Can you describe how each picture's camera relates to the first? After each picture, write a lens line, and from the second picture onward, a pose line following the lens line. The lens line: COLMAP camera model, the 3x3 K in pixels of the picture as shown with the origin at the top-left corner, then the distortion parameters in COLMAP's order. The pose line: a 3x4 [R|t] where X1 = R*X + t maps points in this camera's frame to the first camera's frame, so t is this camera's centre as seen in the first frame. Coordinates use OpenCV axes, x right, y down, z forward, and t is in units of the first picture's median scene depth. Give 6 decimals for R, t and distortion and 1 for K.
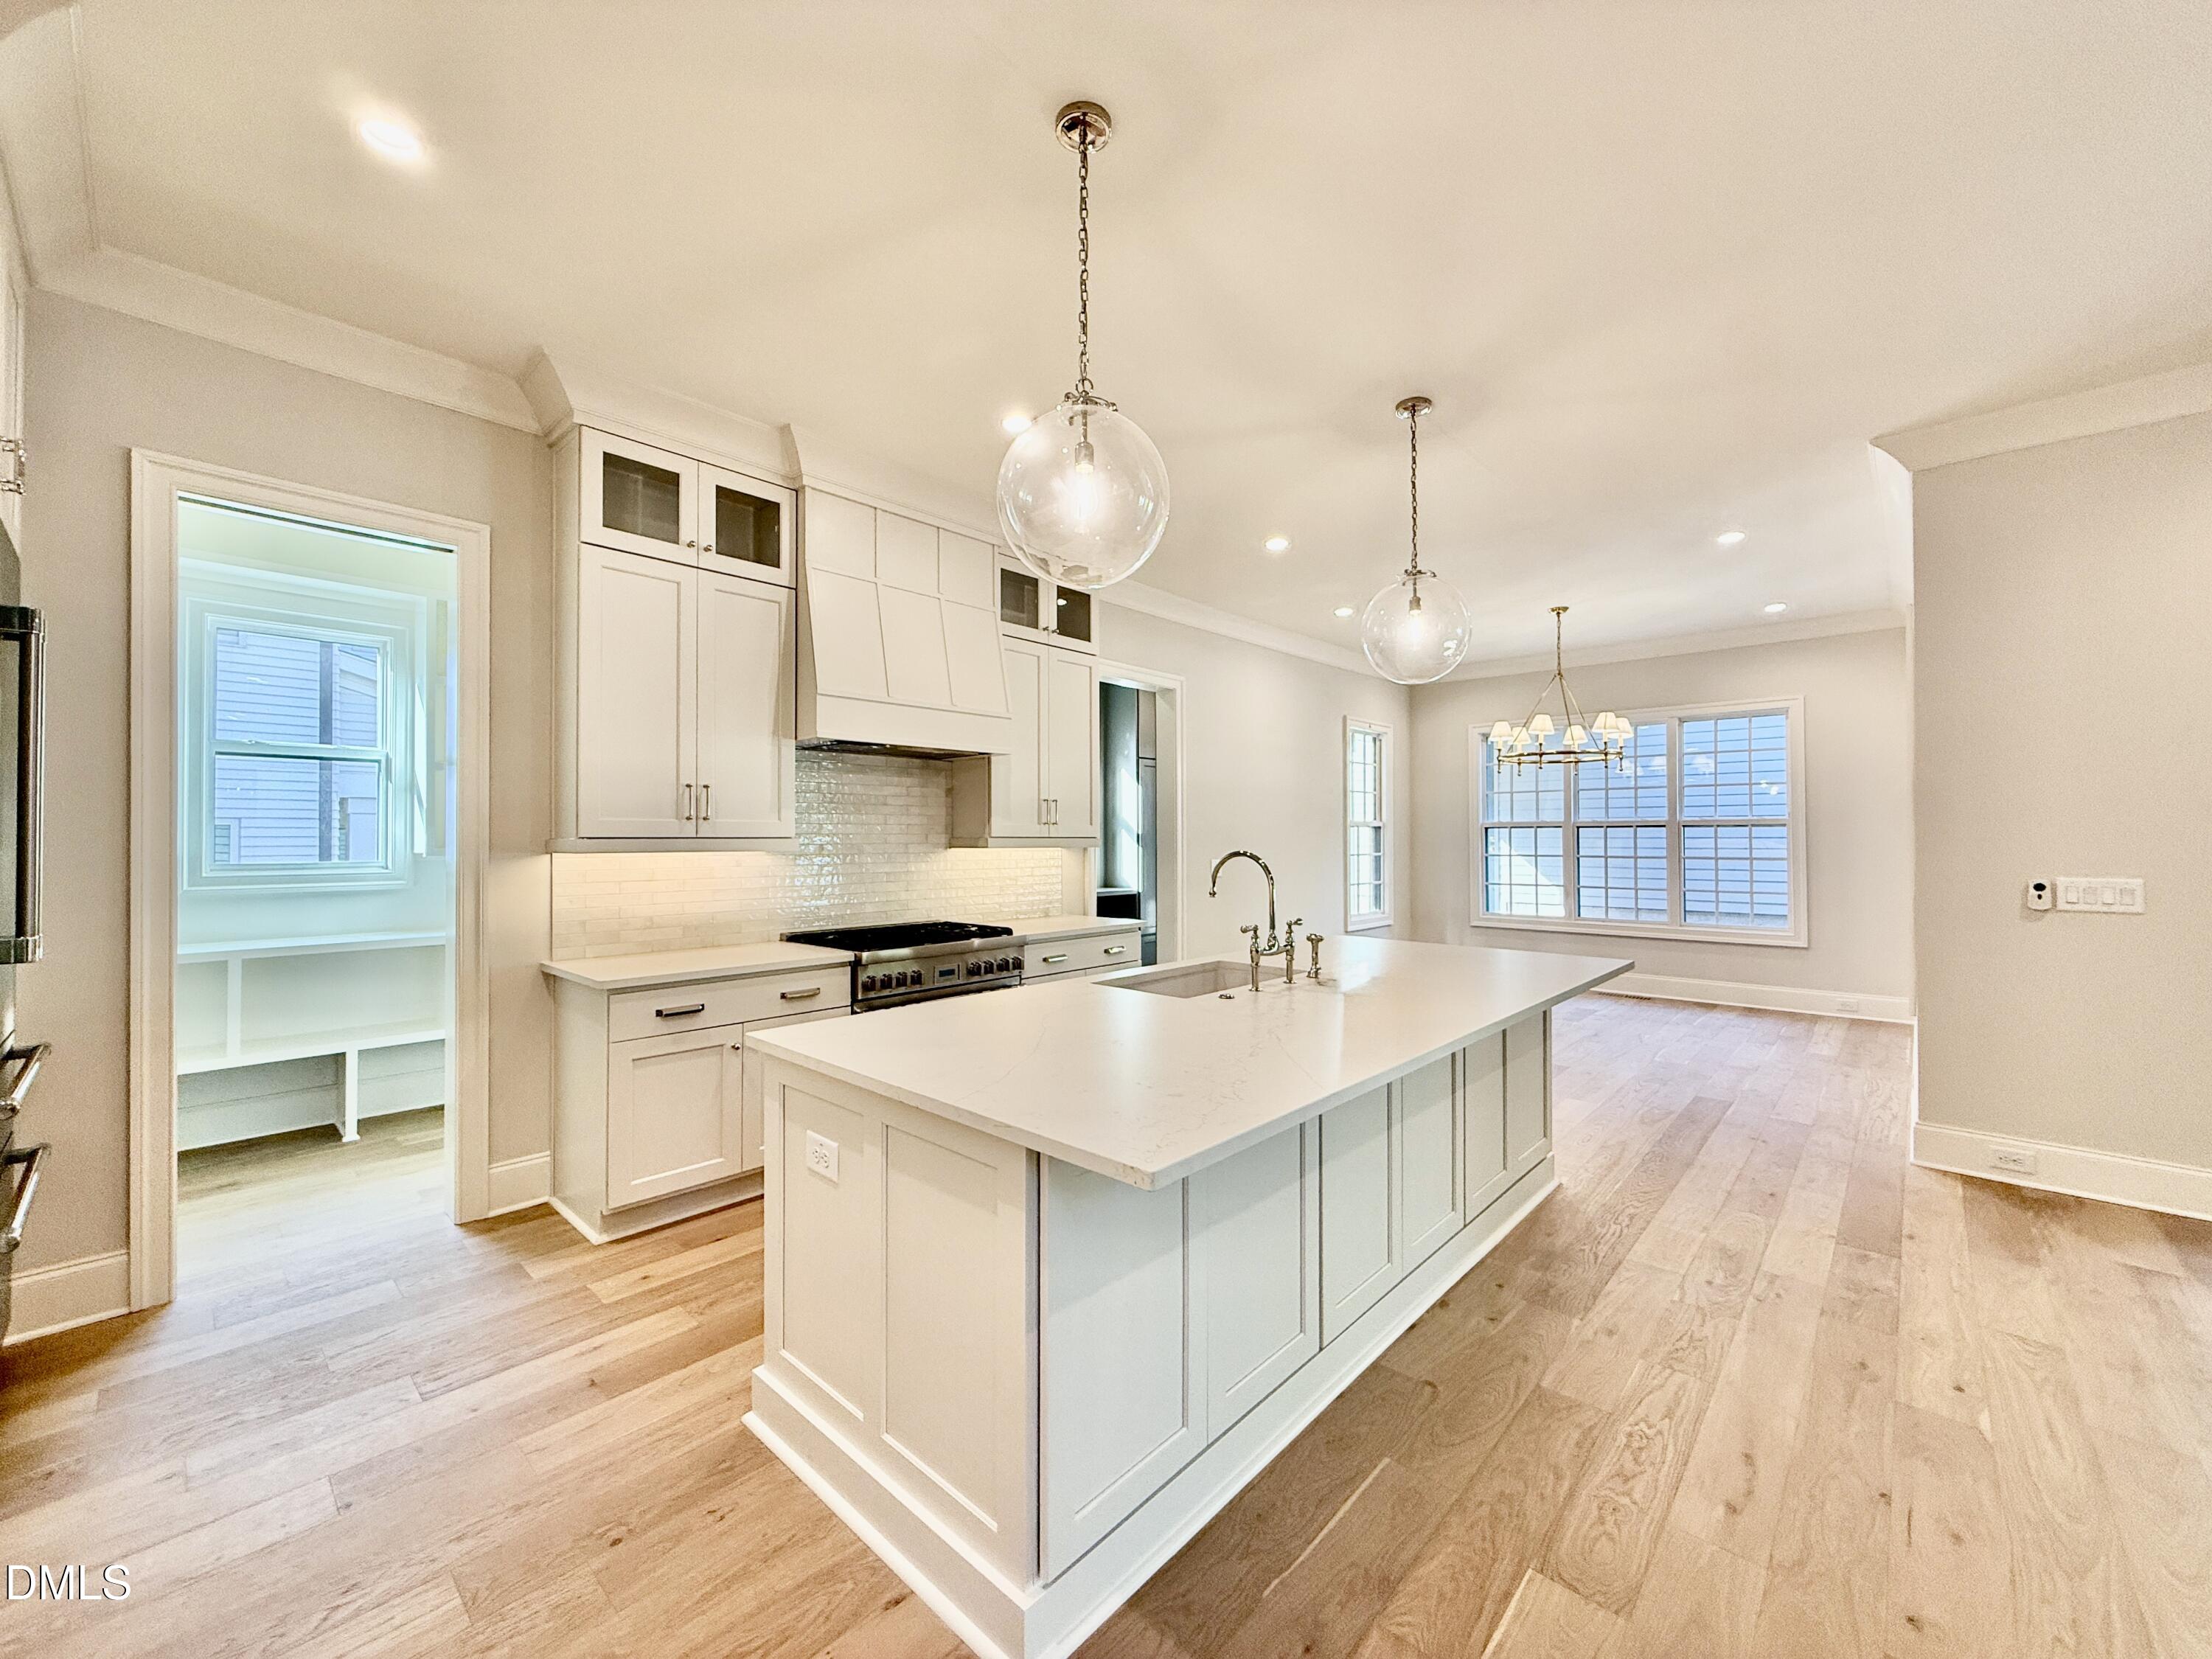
lens RADIAL K [[880.1, 0, 1106.0], [0, 880.1, 829.5], [0, 0, 1]] dist [0.002388, 0.000214]
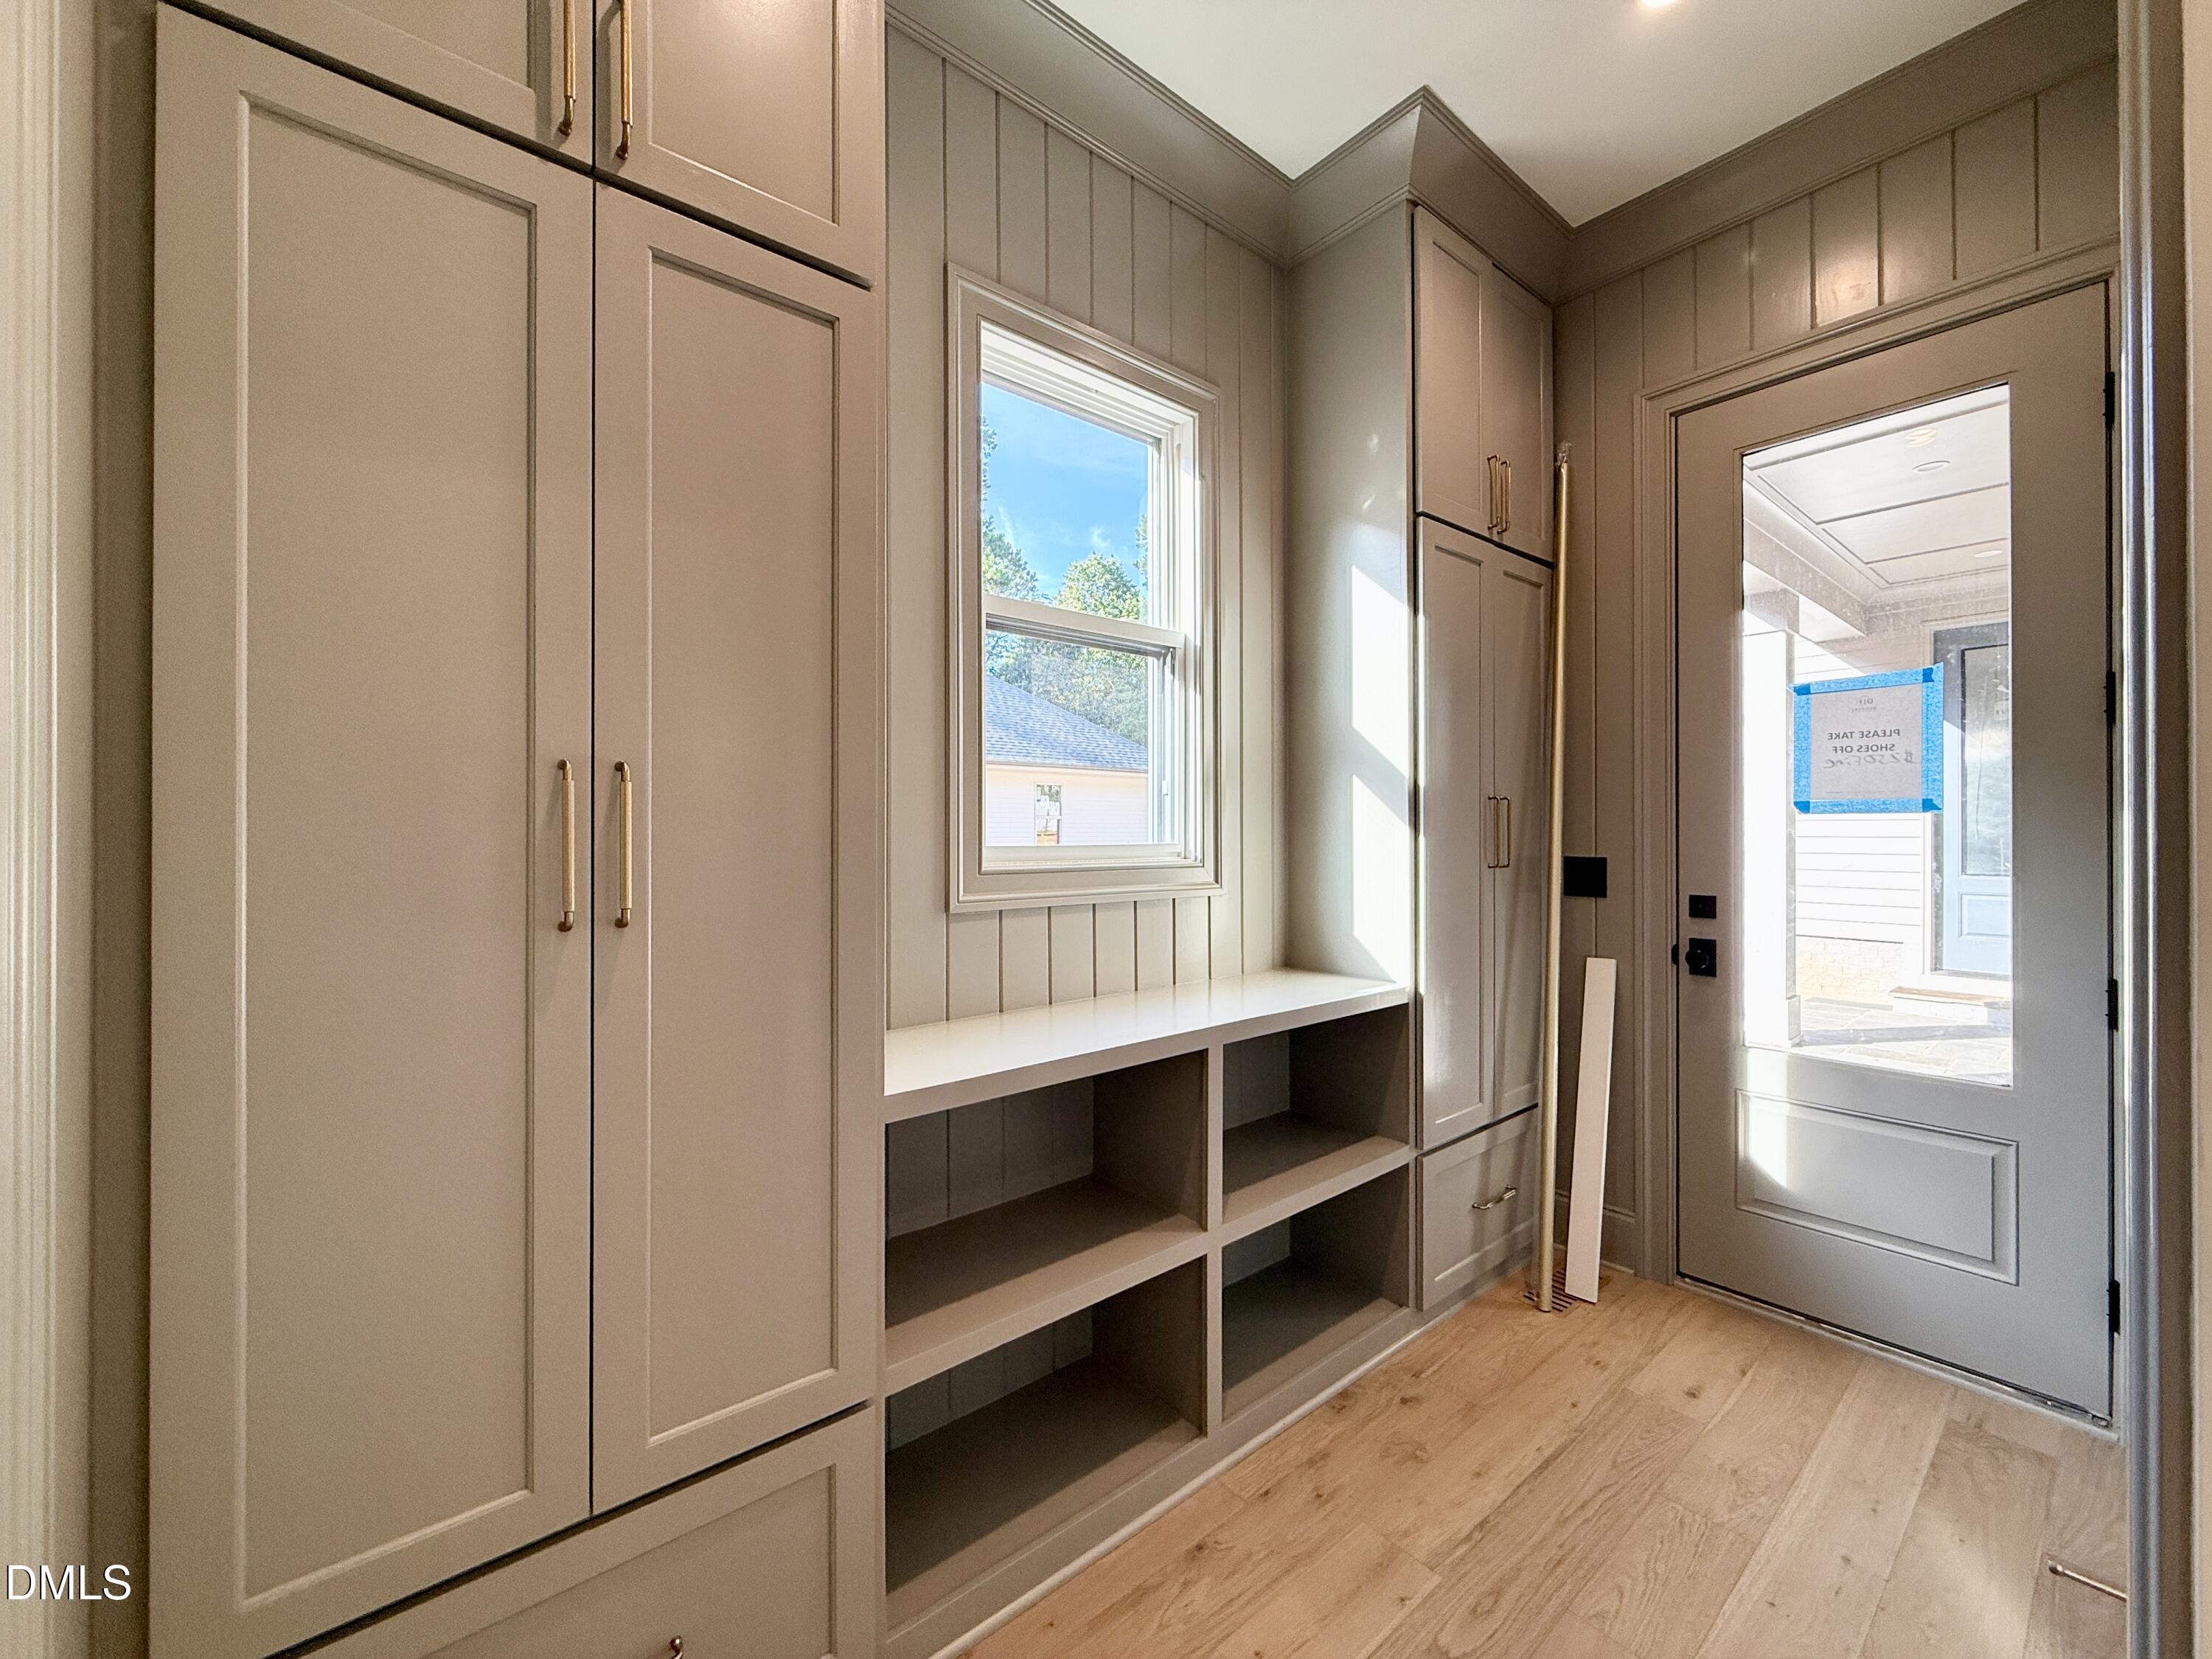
lens RADIAL K [[880.1, 0, 1106.0], [0, 880.1, 829.5], [0, 0, 1]] dist [0.002388, 0.000214]
pose [[0.990819, -0.001096, -0.135188, -0.048262], [0.002154, 0.999968, 0.007682, 0.034228], [0.135175, -0.007903, 0.990790, 1.531429]]
